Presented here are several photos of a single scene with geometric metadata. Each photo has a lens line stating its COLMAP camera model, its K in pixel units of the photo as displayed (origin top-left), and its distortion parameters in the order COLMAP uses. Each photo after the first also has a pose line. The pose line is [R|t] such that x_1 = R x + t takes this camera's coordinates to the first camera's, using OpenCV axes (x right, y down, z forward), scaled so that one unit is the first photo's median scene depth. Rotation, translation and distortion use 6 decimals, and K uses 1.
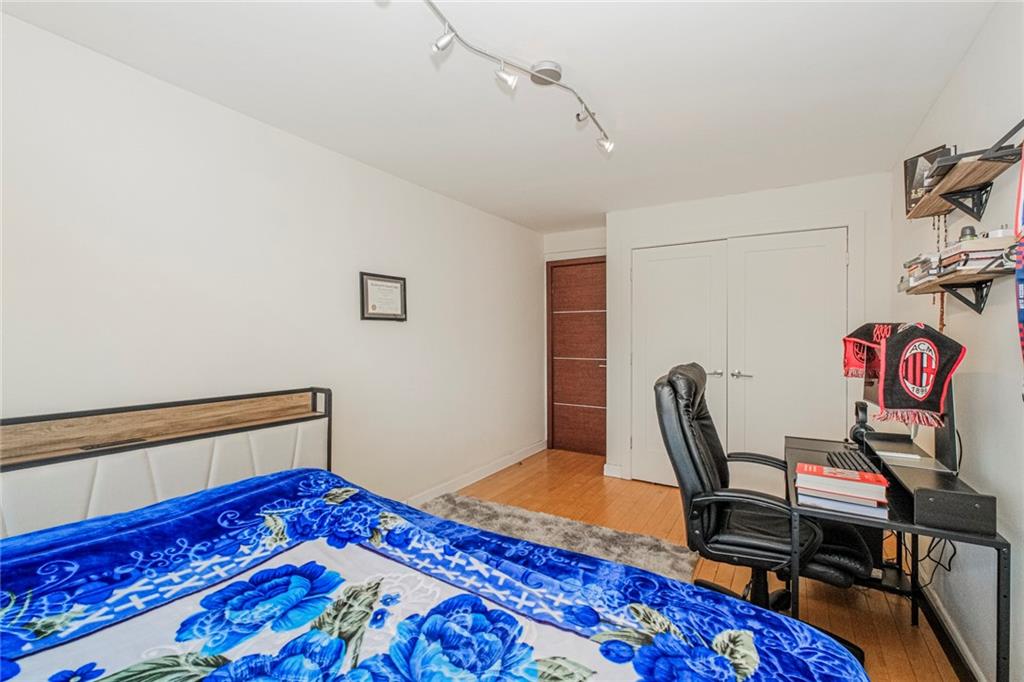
lens RADIAL K [[441.5, 0, 512.7], [0, 441.5, 335.2], [0, 0, 1]] dist [-0.001105, -0.000436]
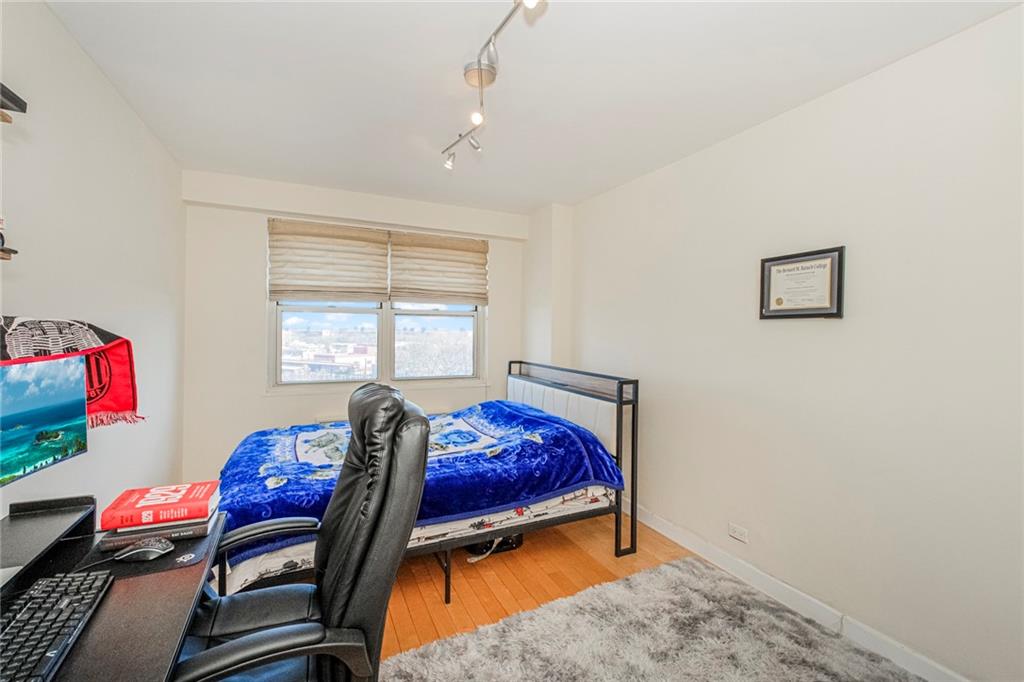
lens RADIAL K [[441.5, 0, 512.9], [0, 441.5, 340.3], [0, 0, 1]] dist [-0.001105, -0.000436]
pose [[-0.528494, 0.010691, -0.848870, 0.555084], [-0.013572, 0.999687, 0.021040, -0.007001], [0.848829, 0.022640, -0.528183, 1.004656]]
